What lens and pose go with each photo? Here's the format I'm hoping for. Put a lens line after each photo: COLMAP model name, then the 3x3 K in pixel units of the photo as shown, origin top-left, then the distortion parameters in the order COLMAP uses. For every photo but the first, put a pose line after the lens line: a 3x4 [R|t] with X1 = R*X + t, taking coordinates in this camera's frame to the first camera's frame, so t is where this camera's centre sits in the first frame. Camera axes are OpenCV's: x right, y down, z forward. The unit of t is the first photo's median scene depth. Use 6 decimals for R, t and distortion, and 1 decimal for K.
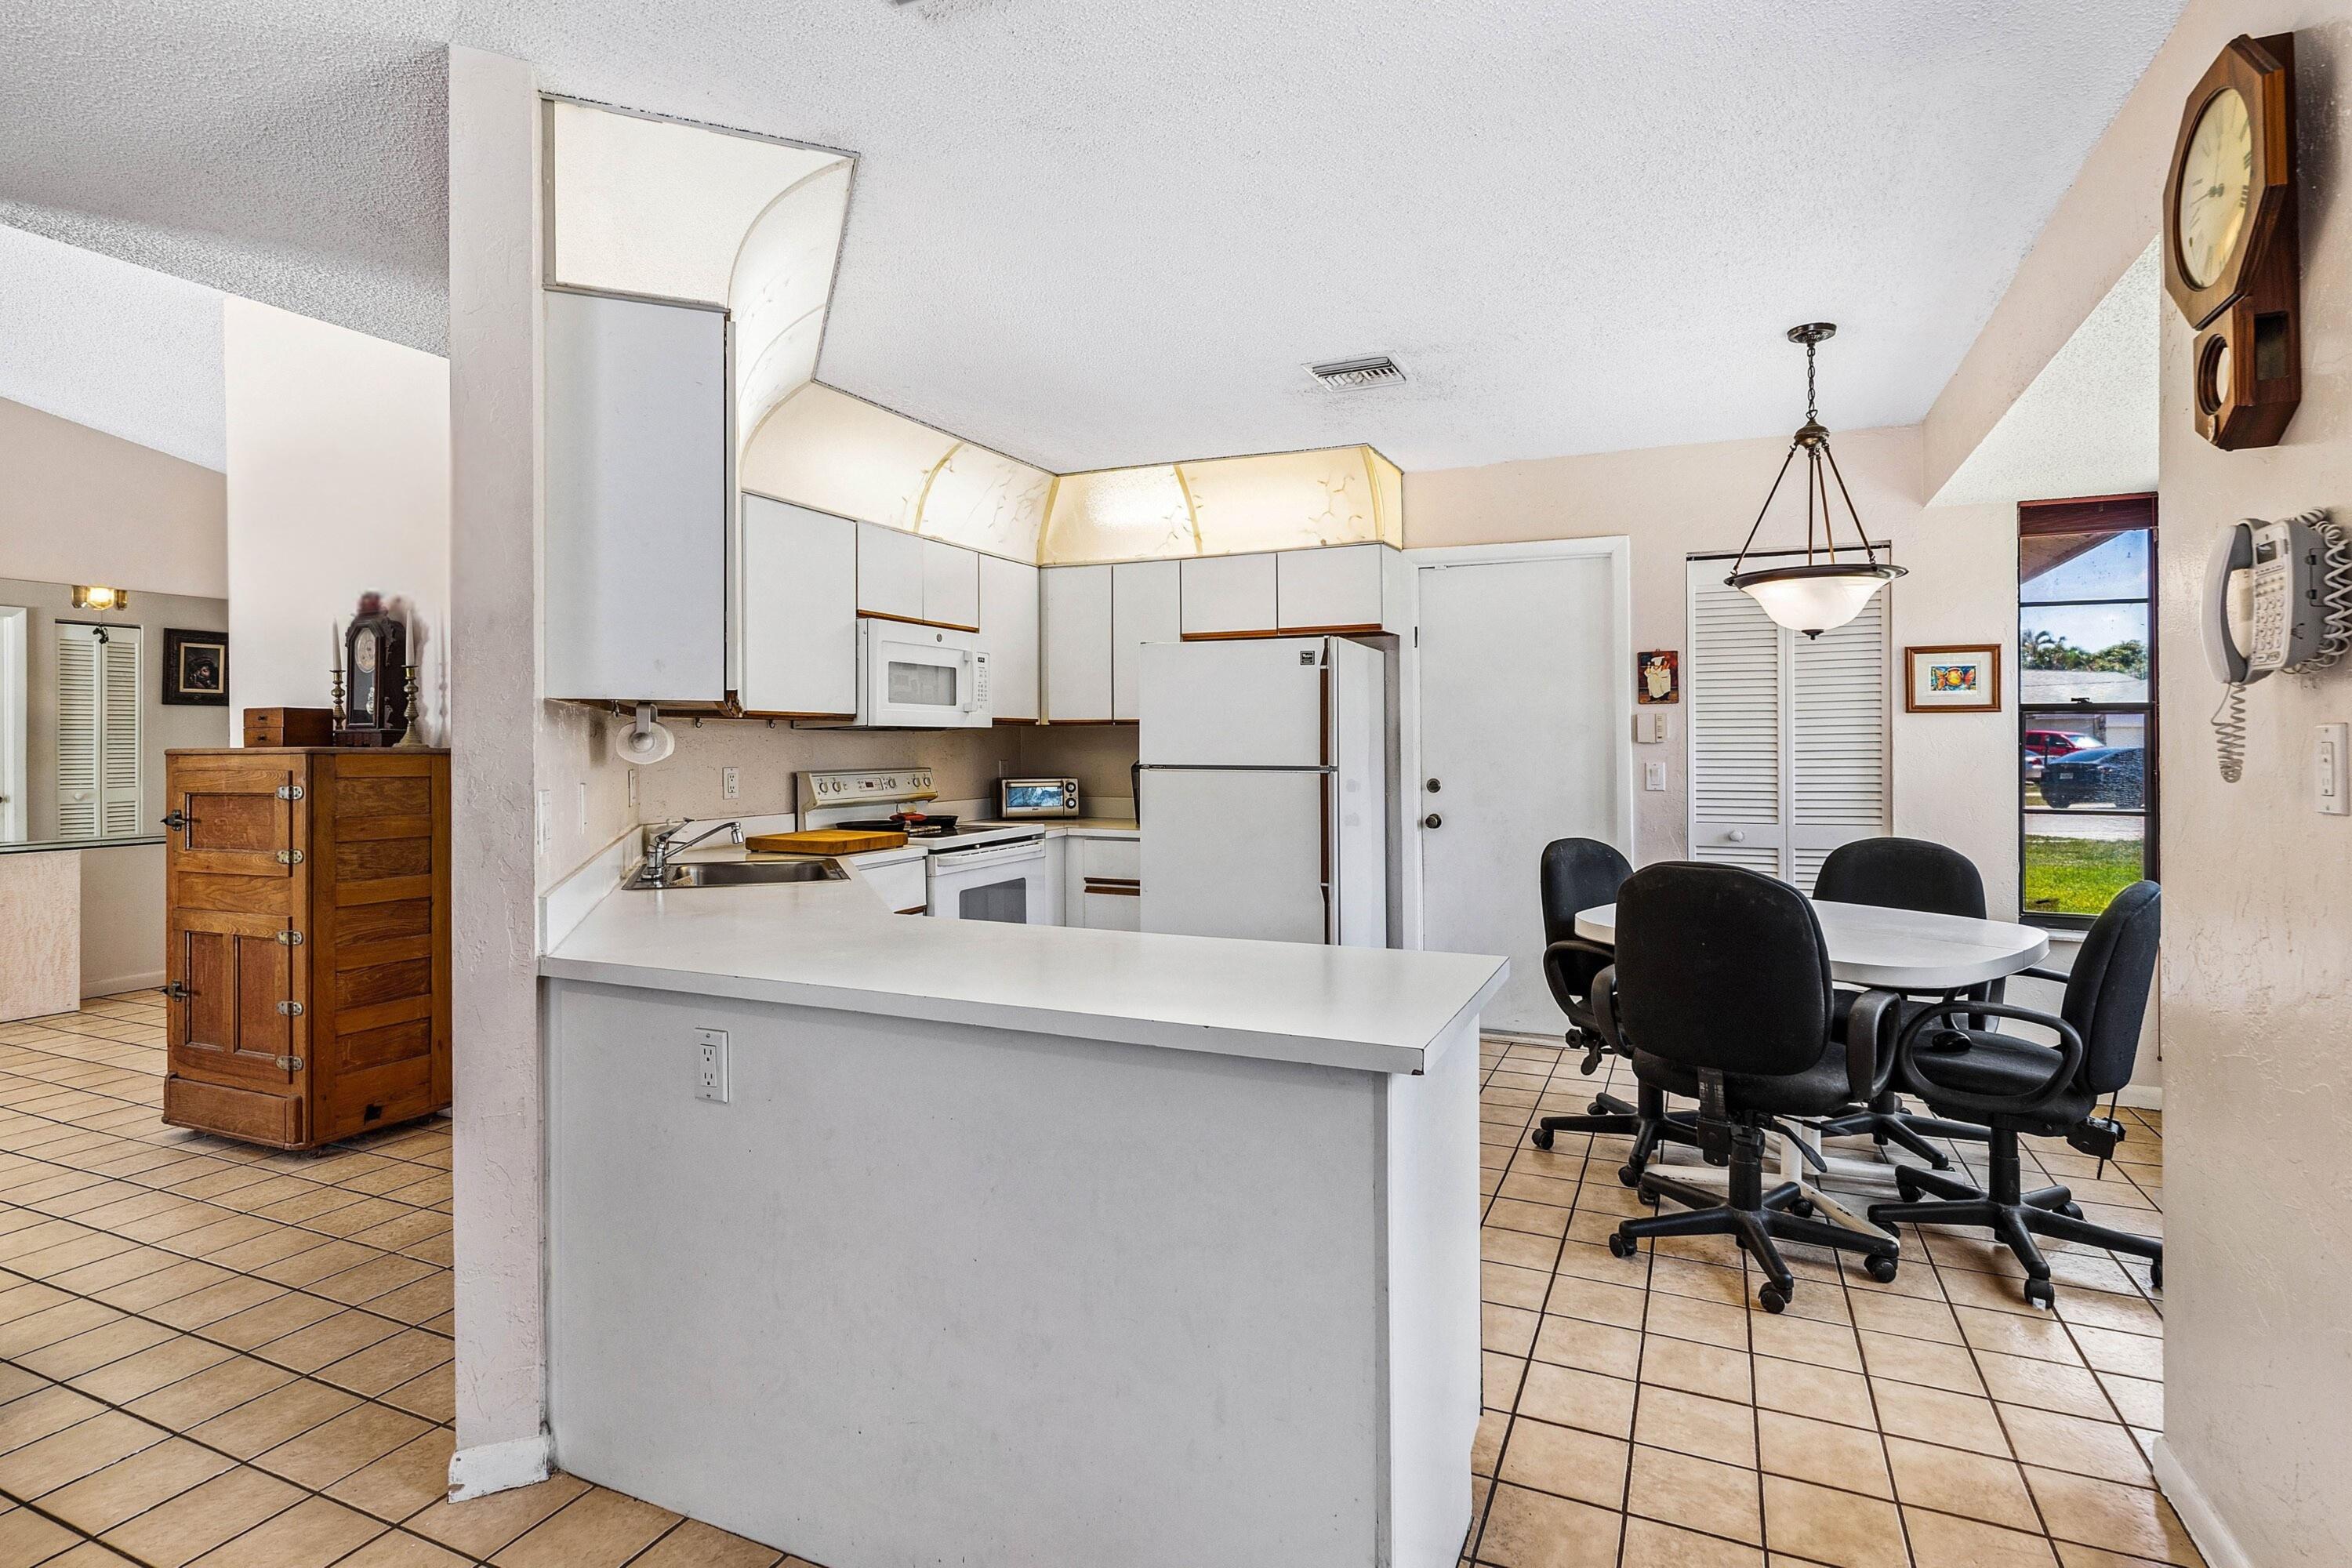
lens RADIAL K [[1177.9, 0, 1204.2], [0, 1177.9, 735.6], [0, 0, 1]] dist [-0.008401, 0.000046]
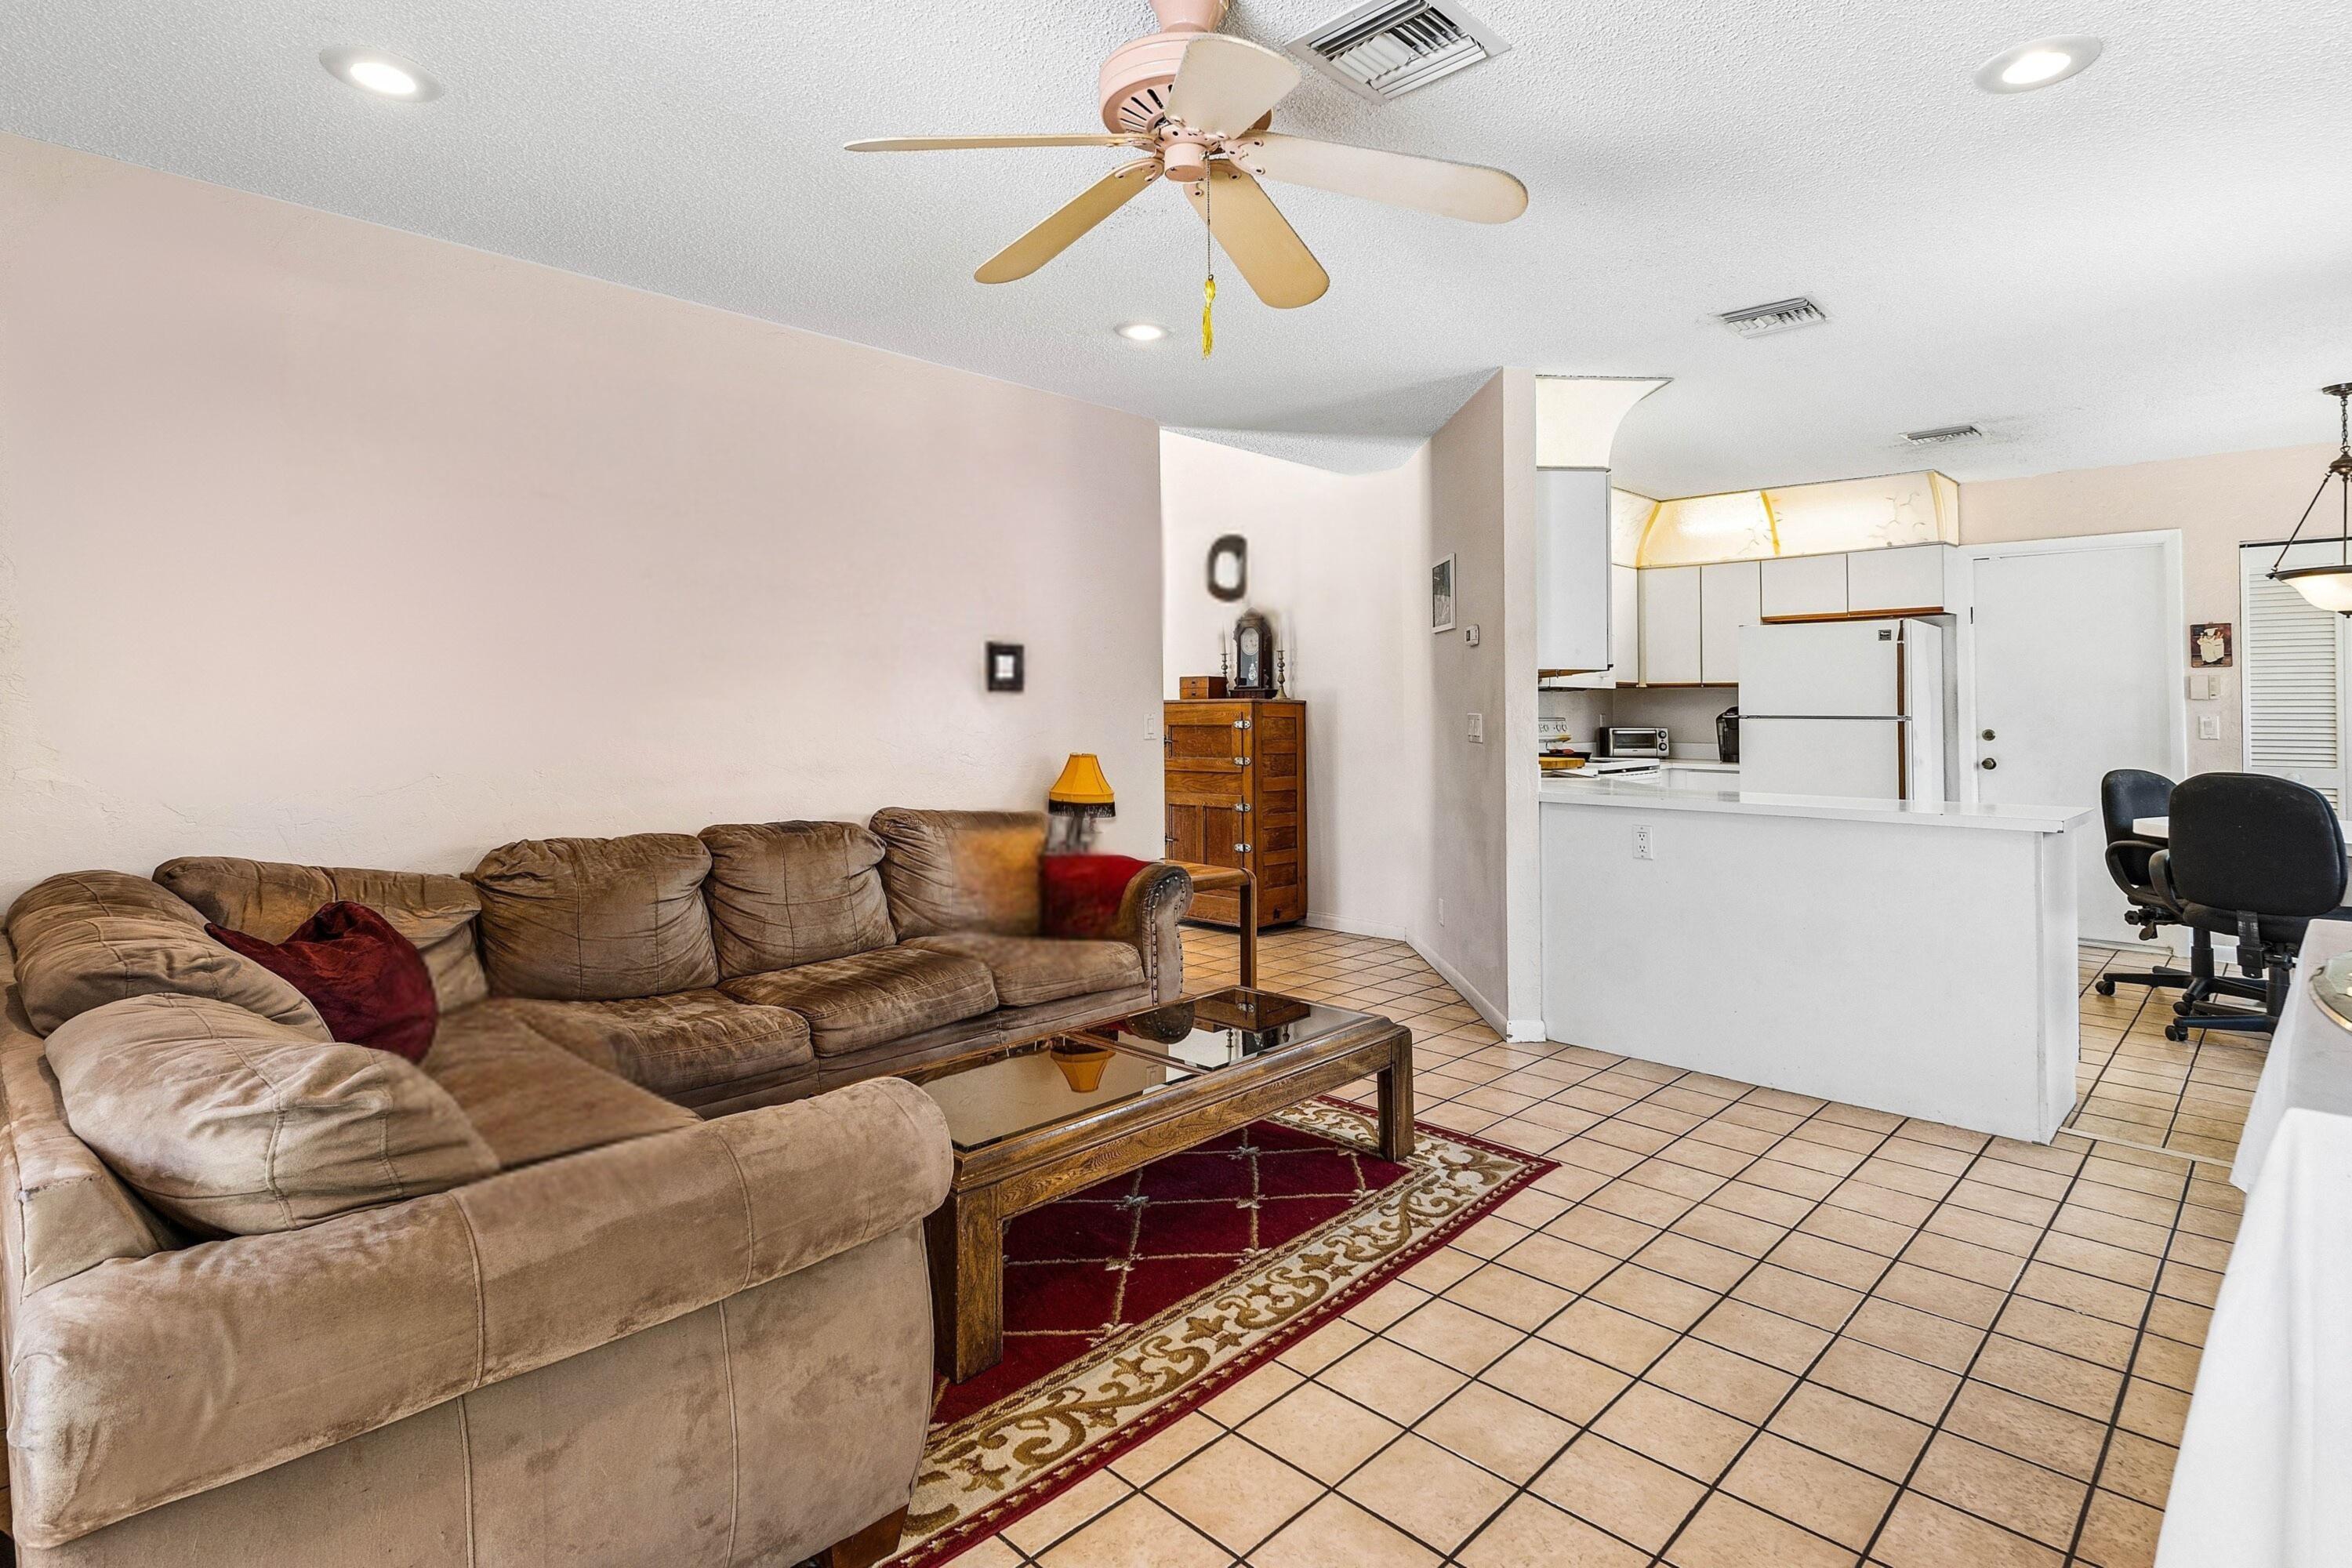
lens RADIAL K [[1184.4, 0, 1180.9], [0, 1184.4, 690.3], [0, 0, 1]] dist [-0.004792, -0.001112]
pose [[0.935075, -0.002089, -0.354443, -0.186595], [-0.002339, 0.999925, -0.012063, 0.014695], [0.354441, 0.012109, 0.935000, -0.542010]]
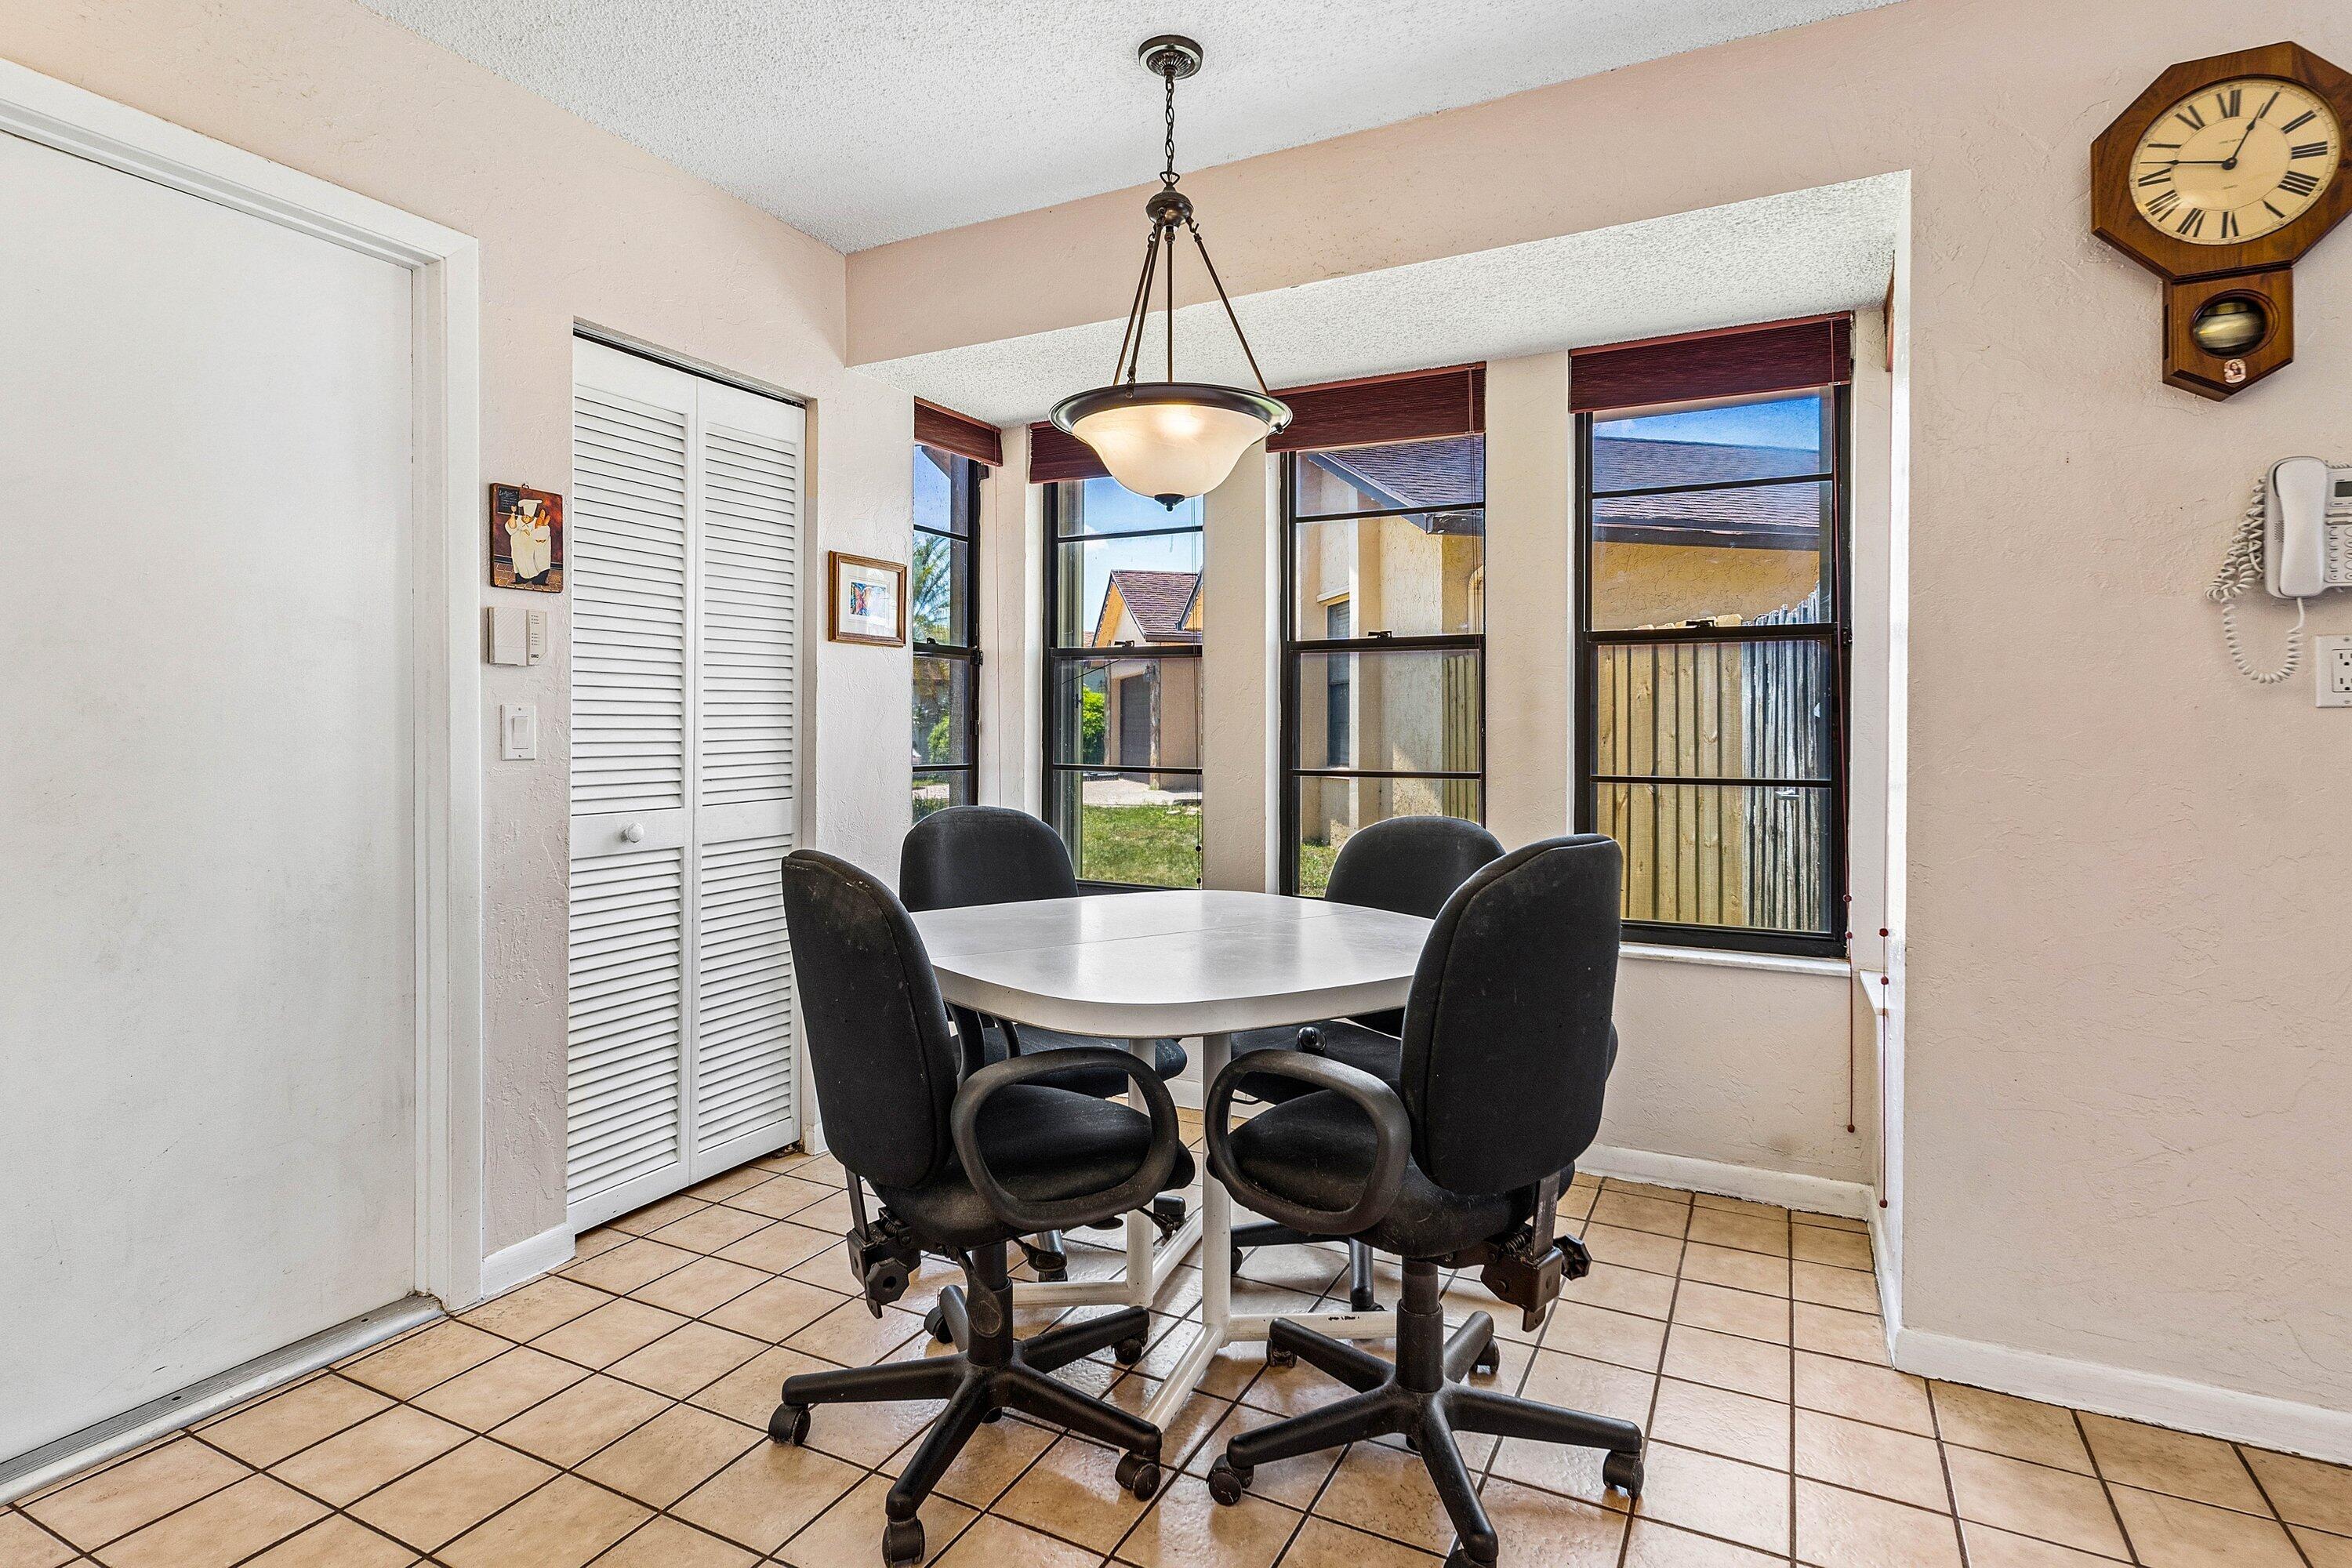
lens RADIAL K [[1177.9, 0, 1204.2], [0, 1177.9, 735.6], [0, 0, 1]] dist [-0.008401, 0.000046]
pose [[0.038769, 0.000711, 0.999248, -0.123720], [-0.004501, 0.999990, -0.000537, 0.037749], [-0.999238, -0.004477, 0.038771, 0.726876]]
